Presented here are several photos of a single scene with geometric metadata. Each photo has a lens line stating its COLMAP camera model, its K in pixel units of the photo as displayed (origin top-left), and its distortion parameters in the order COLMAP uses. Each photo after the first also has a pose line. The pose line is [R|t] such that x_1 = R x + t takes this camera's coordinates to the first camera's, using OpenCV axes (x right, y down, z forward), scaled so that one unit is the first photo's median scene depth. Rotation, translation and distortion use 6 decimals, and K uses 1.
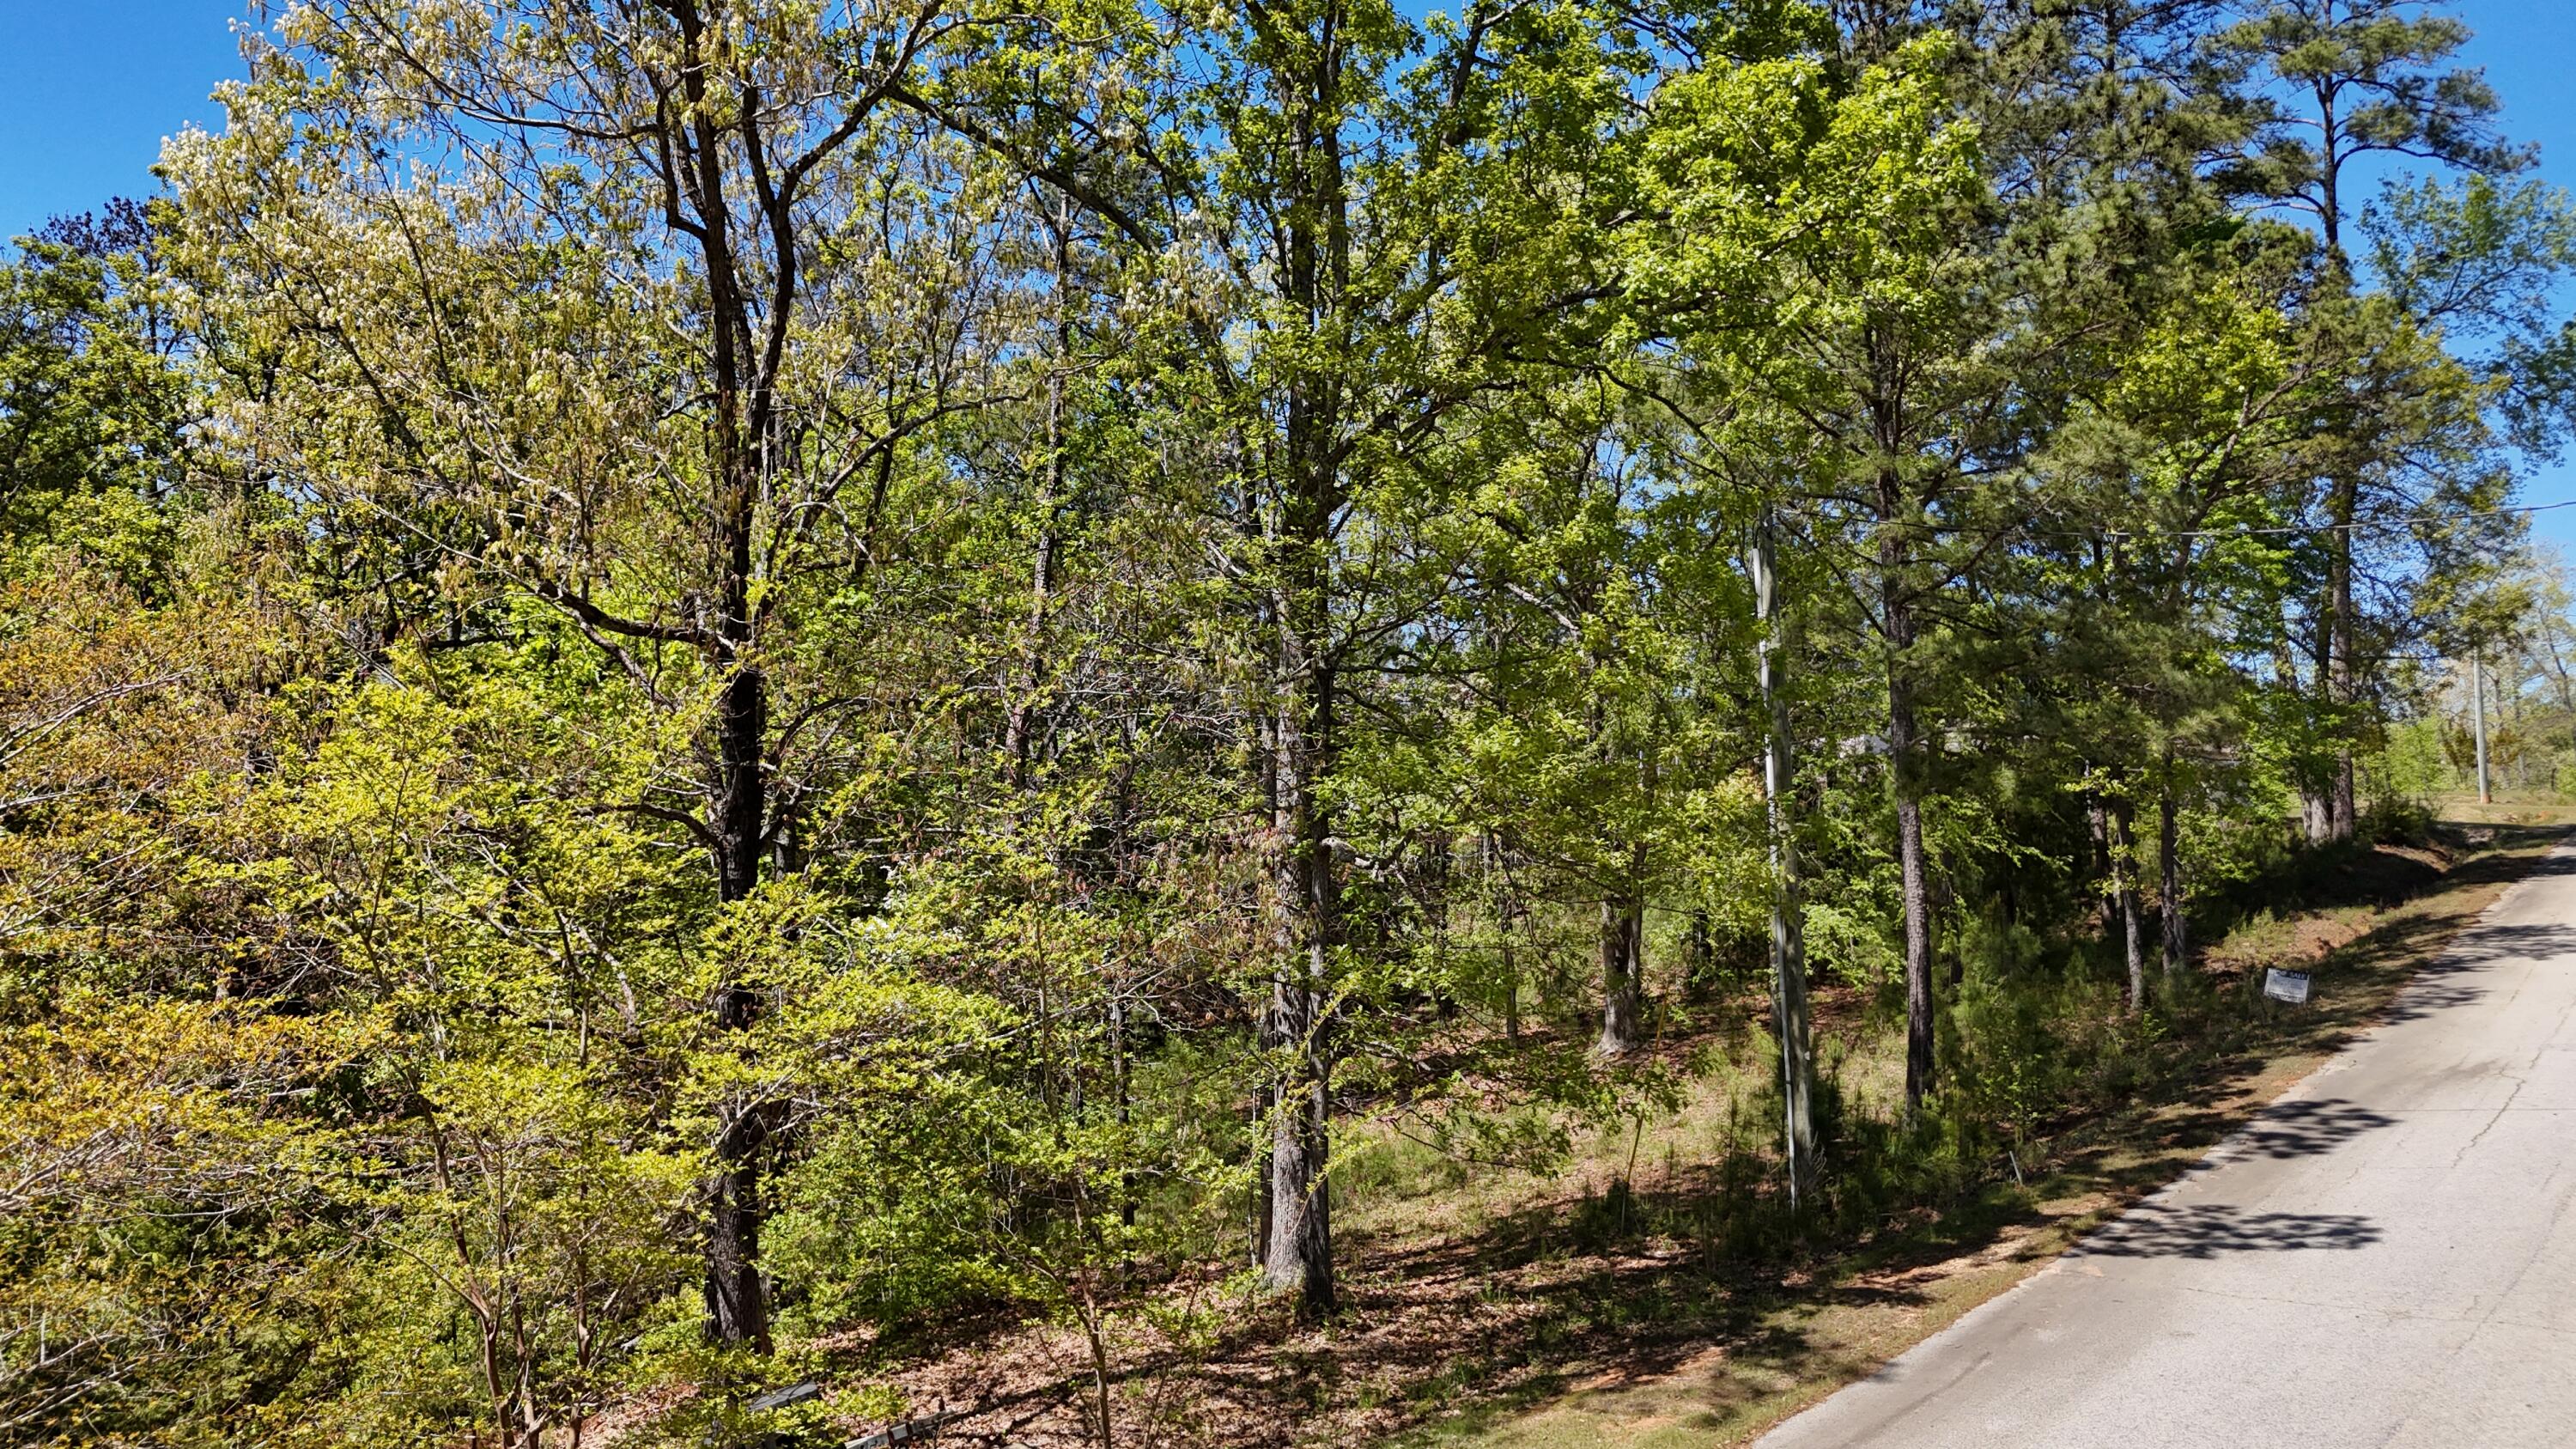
lens RADIAL K [[1893.9, 0, 1295.9], [0, 1893.9, 732.4], [0, 0, 1]] dist [0.068523, -0.061910]
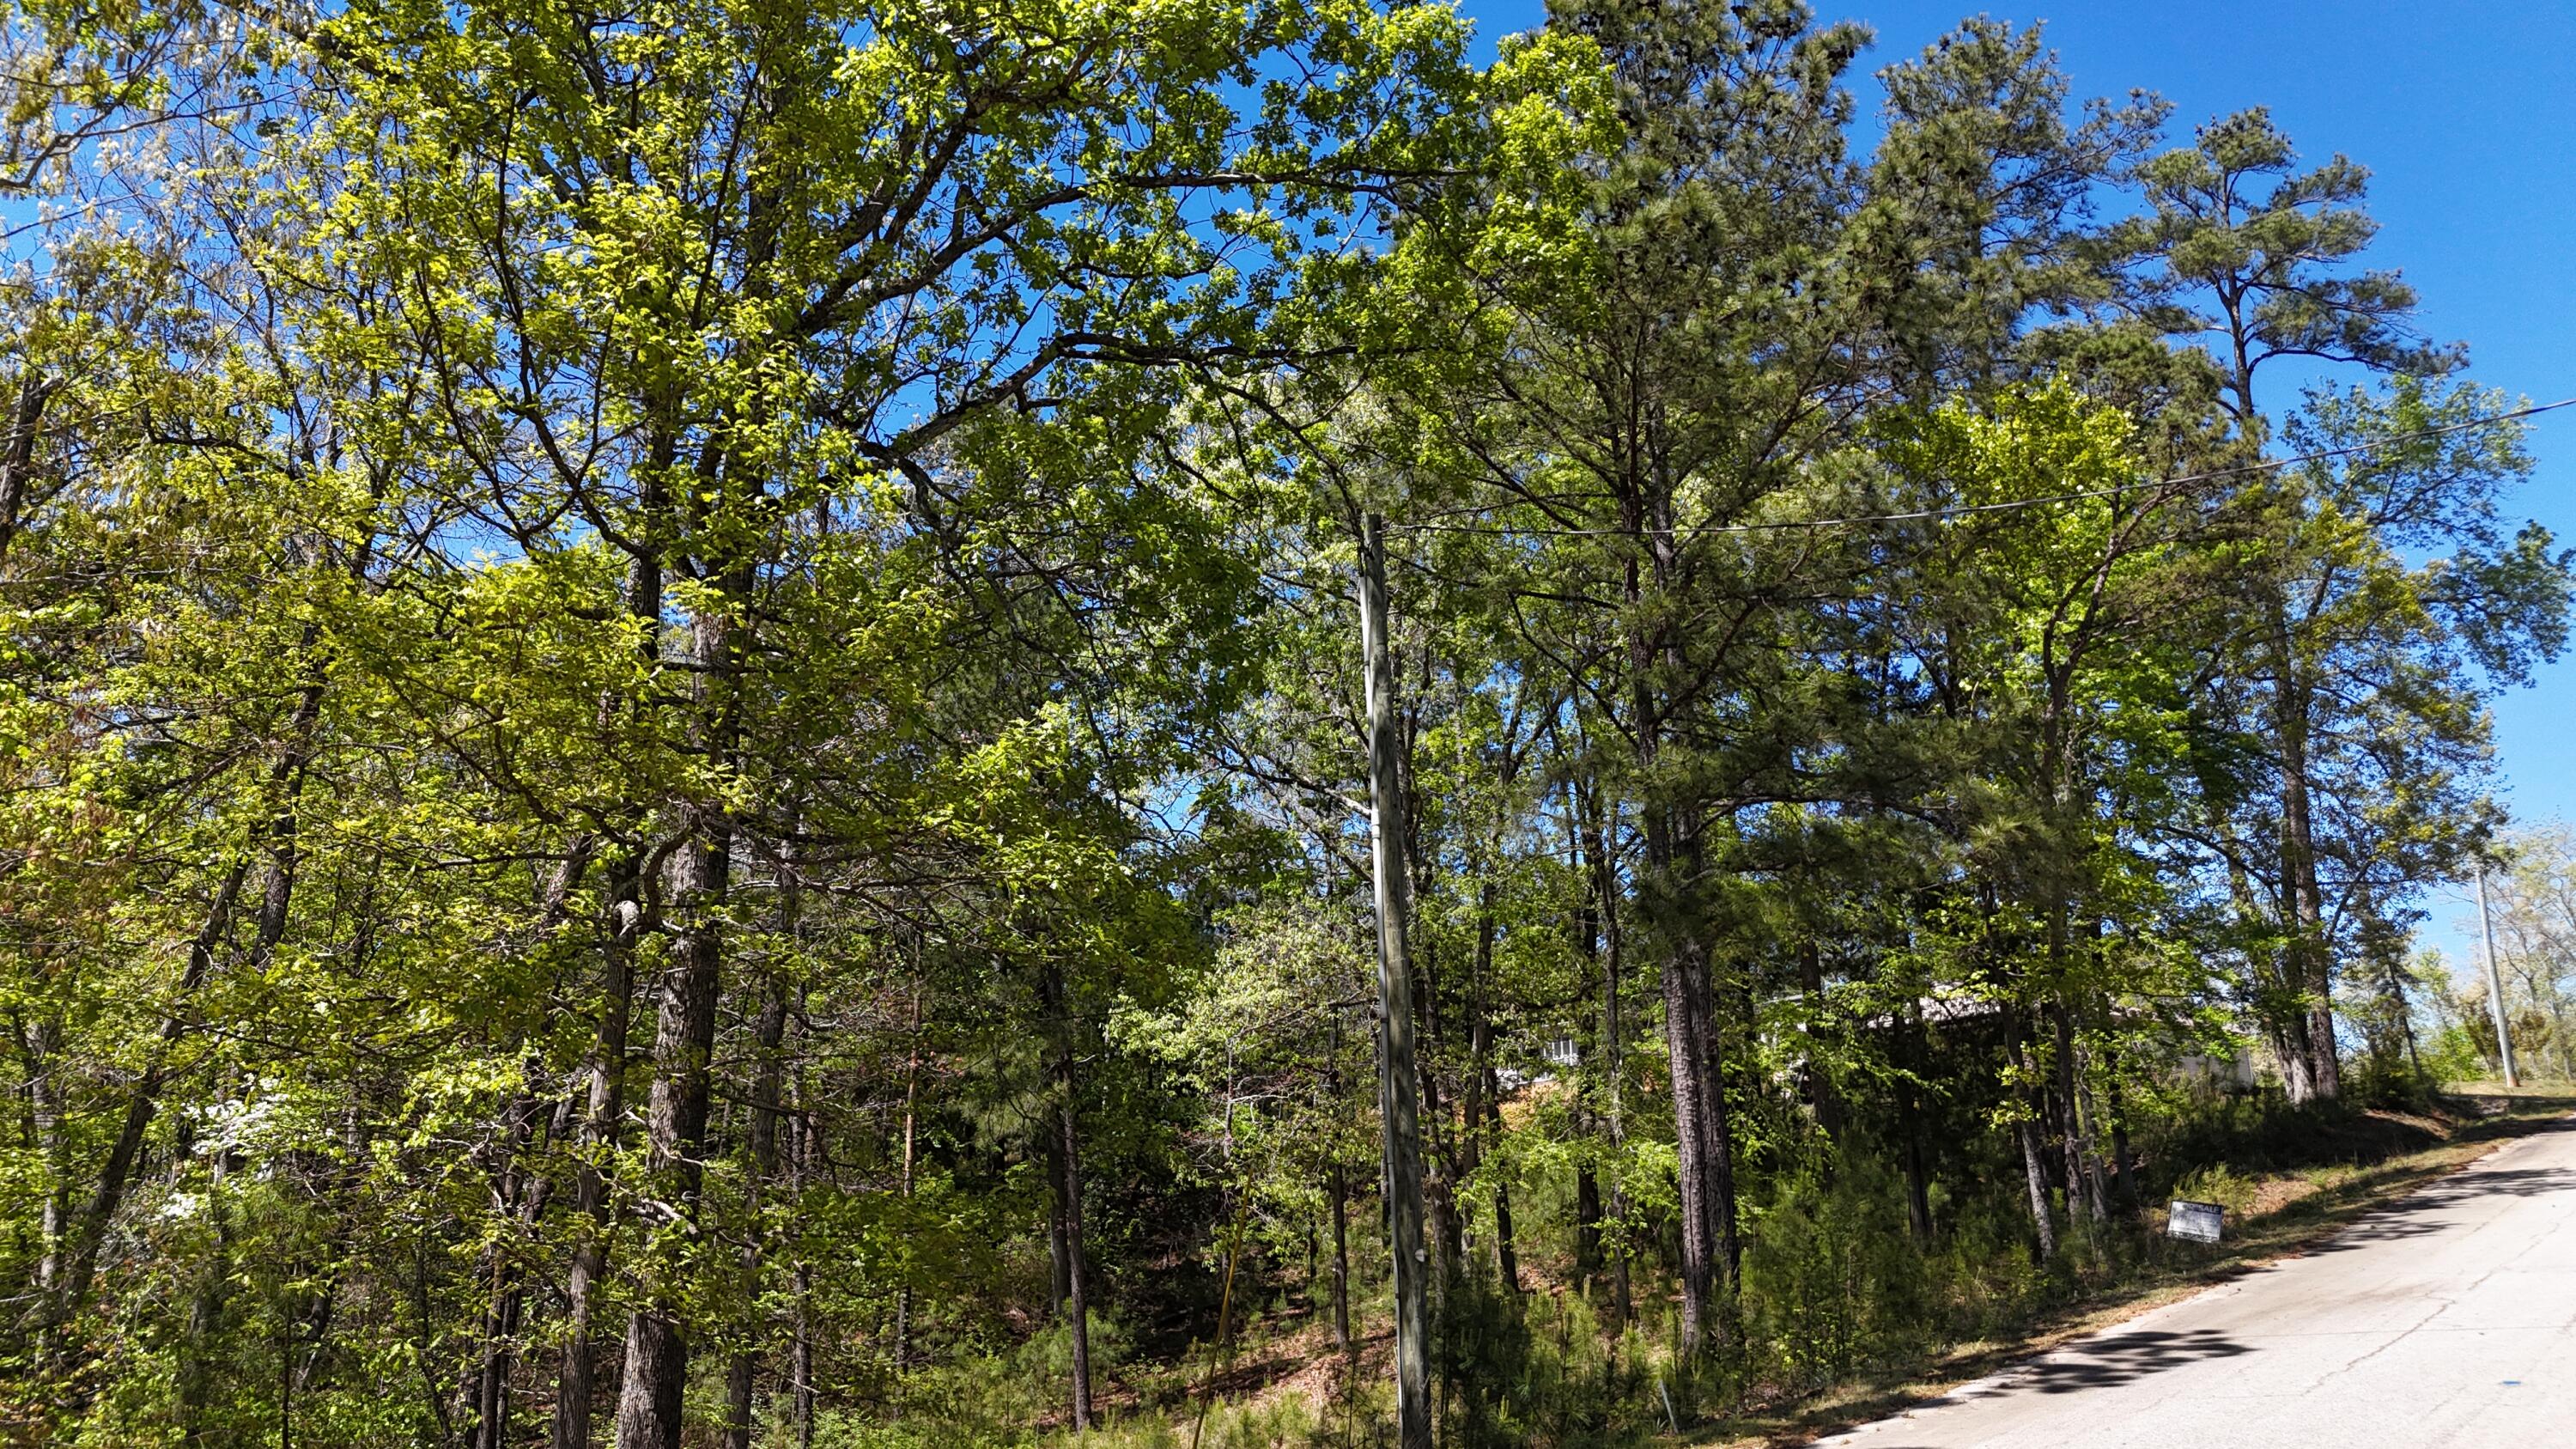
lens RADIAL K [[1893.9, 0, 1274.8], [0, 1893.9, 727.4], [0, 0, 1]] dist [0.068523, -0.061910]
pose [[0.999791, -0.005754, -0.019626, 0.084506], [0.002341, 0.985498, -0.169671, 0.035363], [0.020318, 0.169589, 0.985305, 0.099697]]
